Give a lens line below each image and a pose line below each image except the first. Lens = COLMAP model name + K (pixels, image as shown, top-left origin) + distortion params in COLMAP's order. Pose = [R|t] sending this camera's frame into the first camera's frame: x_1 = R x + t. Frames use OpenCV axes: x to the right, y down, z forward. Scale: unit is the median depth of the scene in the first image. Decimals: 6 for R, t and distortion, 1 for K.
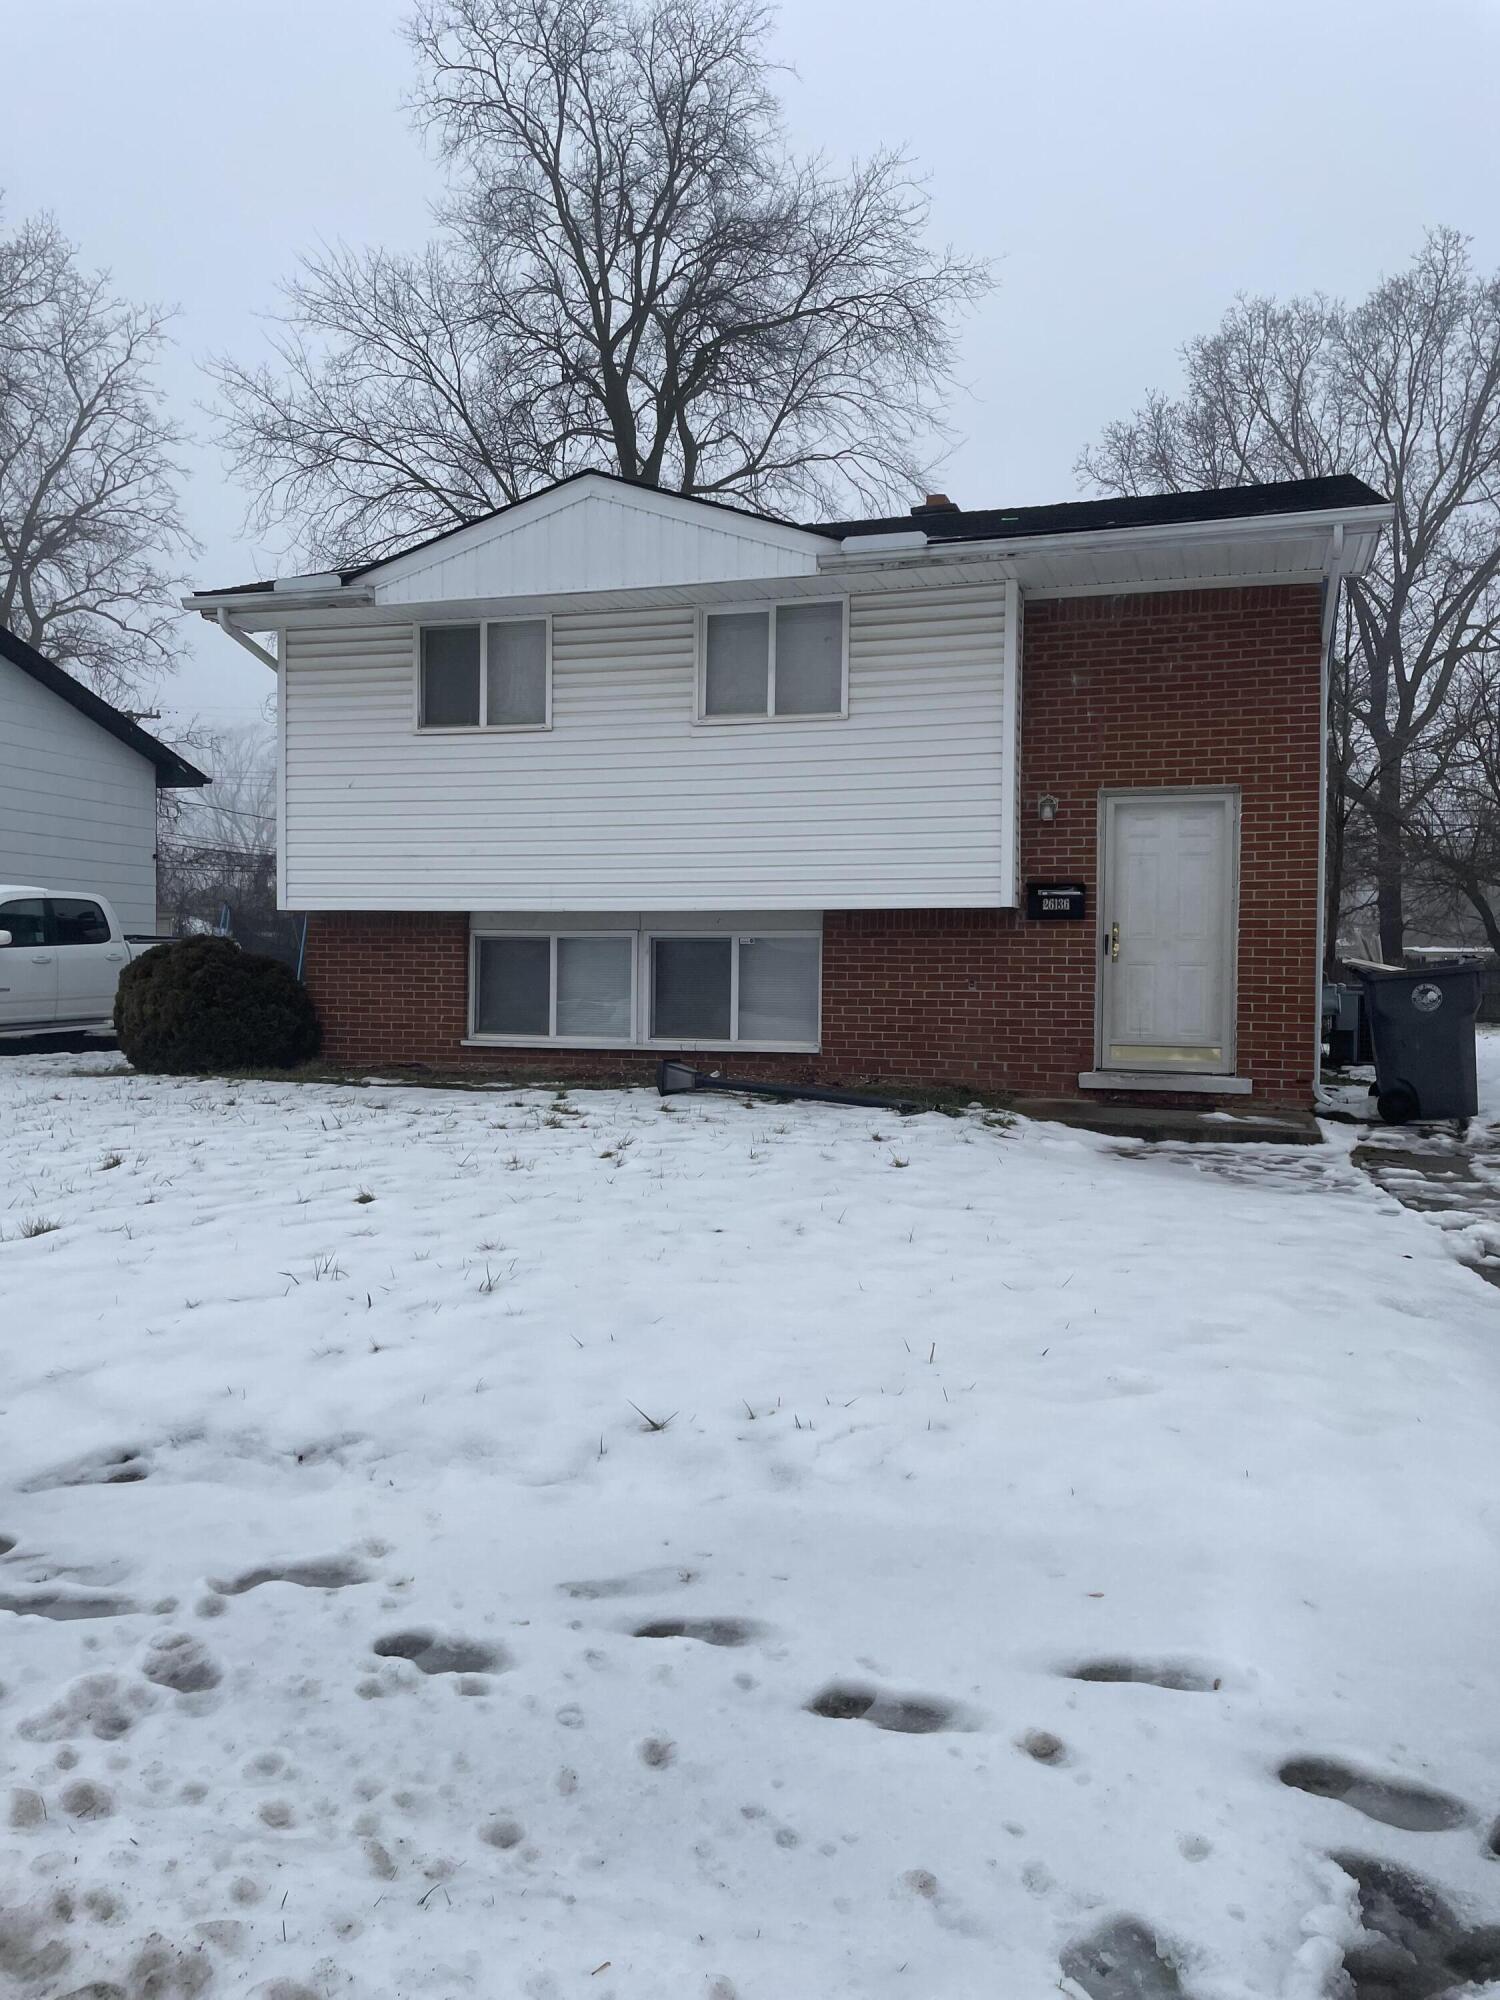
lens RADIAL K [[1484.3, 0, 750.0], [0, 1484.3, 1000.0], [0, 0, 1]] dist [0.102835, -0.128552]
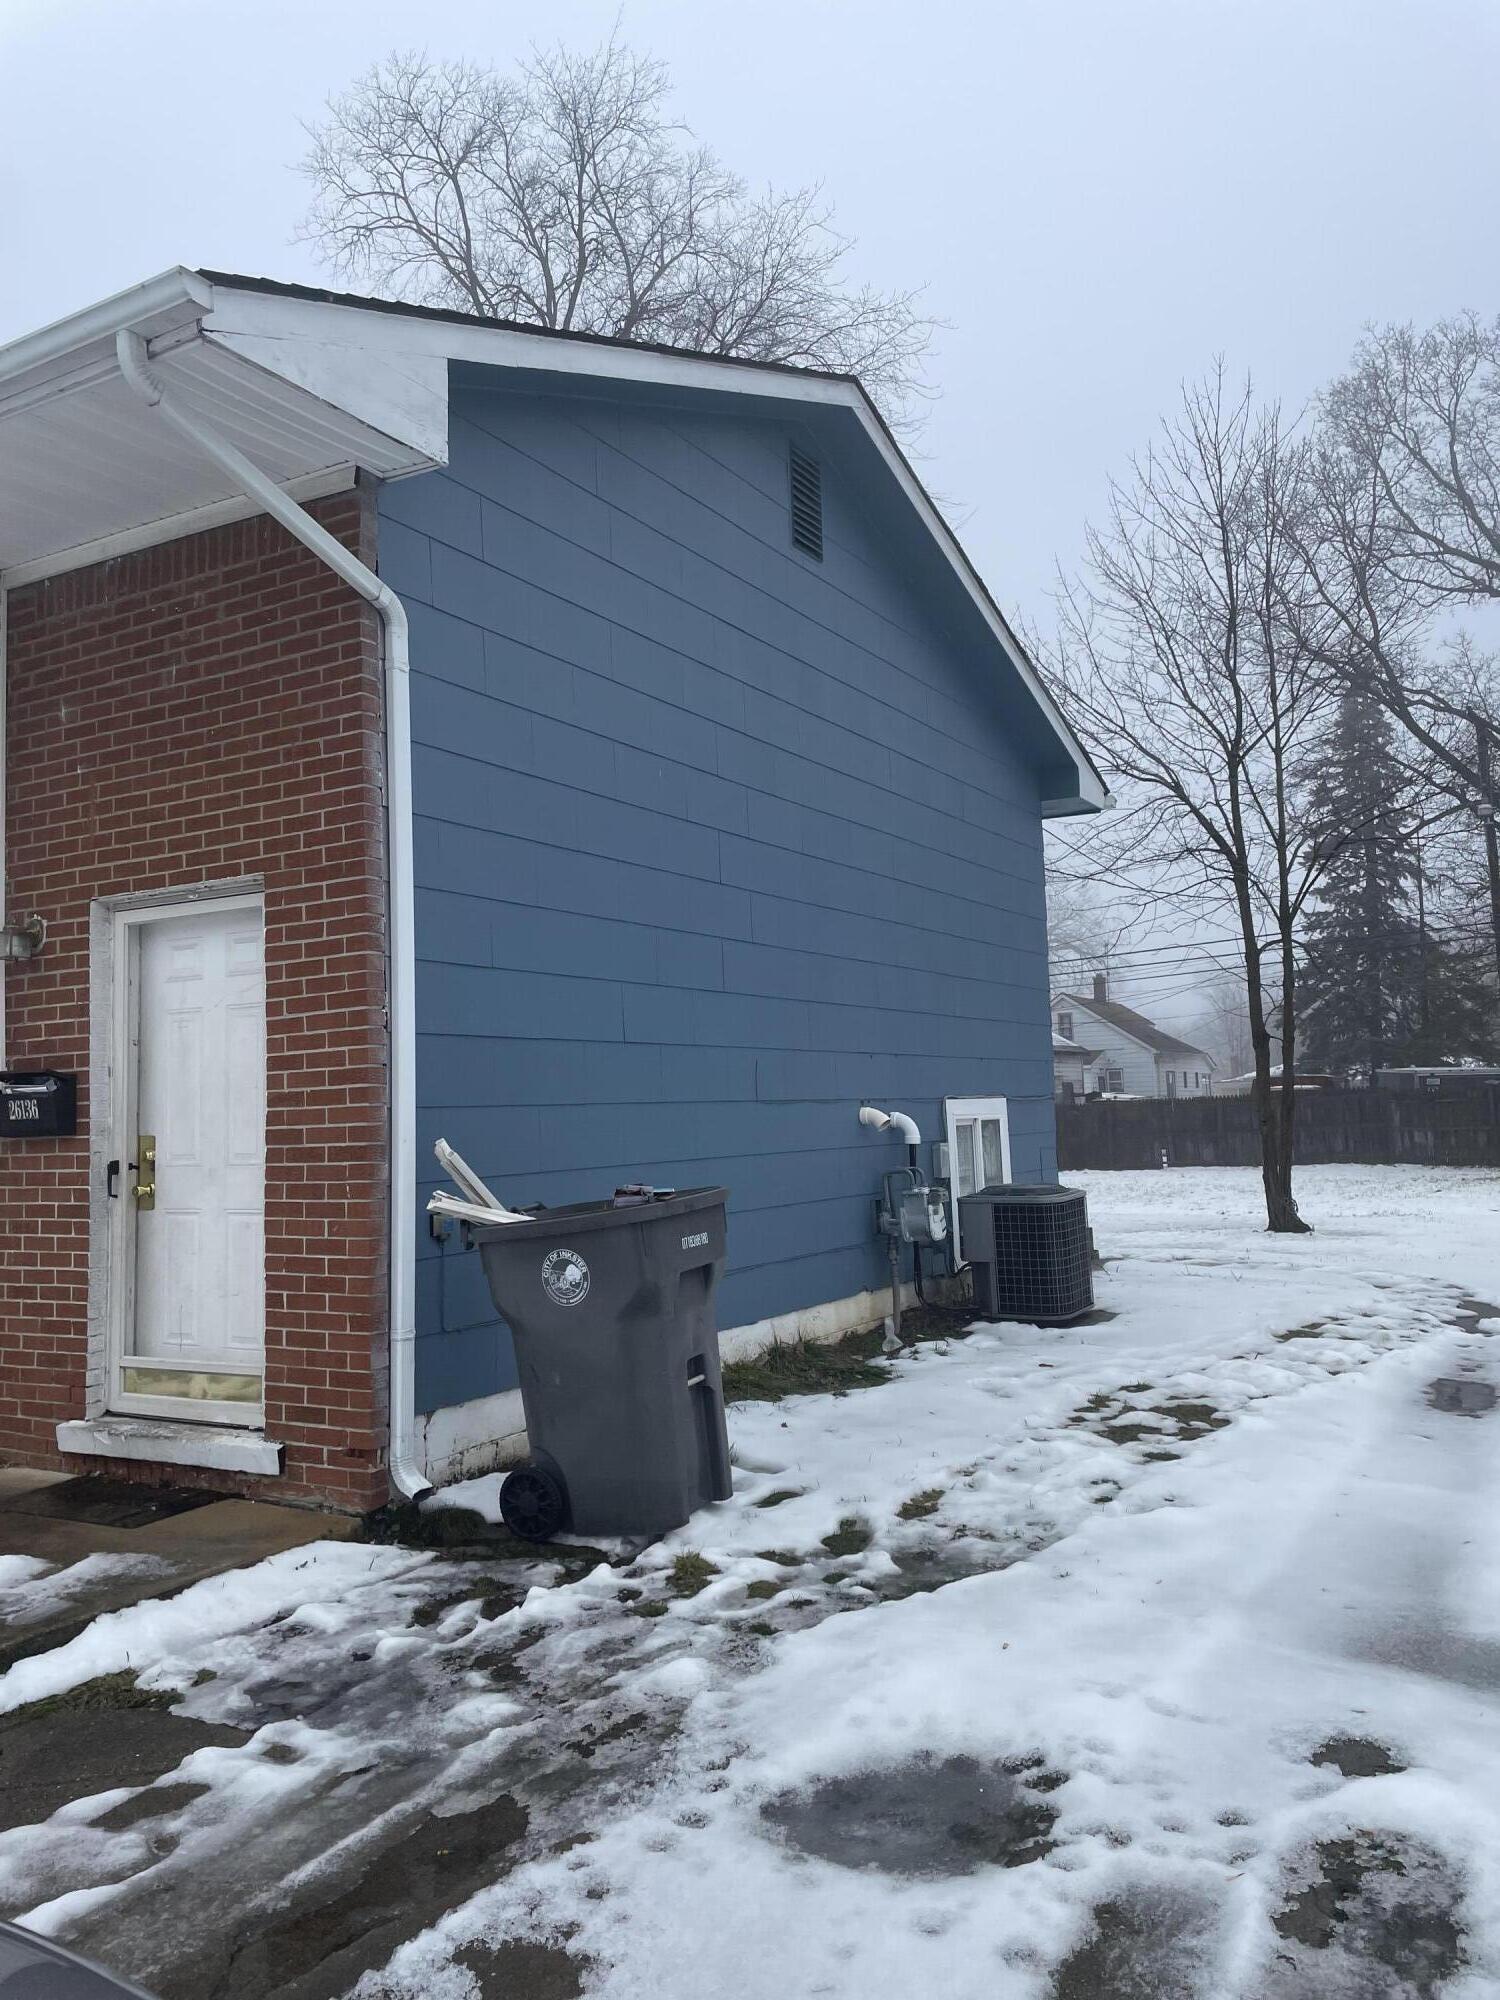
lens RADIAL K [[1484.3, 0, 750.0], [0, 1484.3, 1000.0], [0, 0, 1]] dist [0.102835, -0.128552]
pose [[0.975920, -0.057101, -0.210524, 0.588033], [0.036264, 0.994170, -0.101545, -0.038148], [0.215095, 0.091465, 0.972300, 0.510593]]
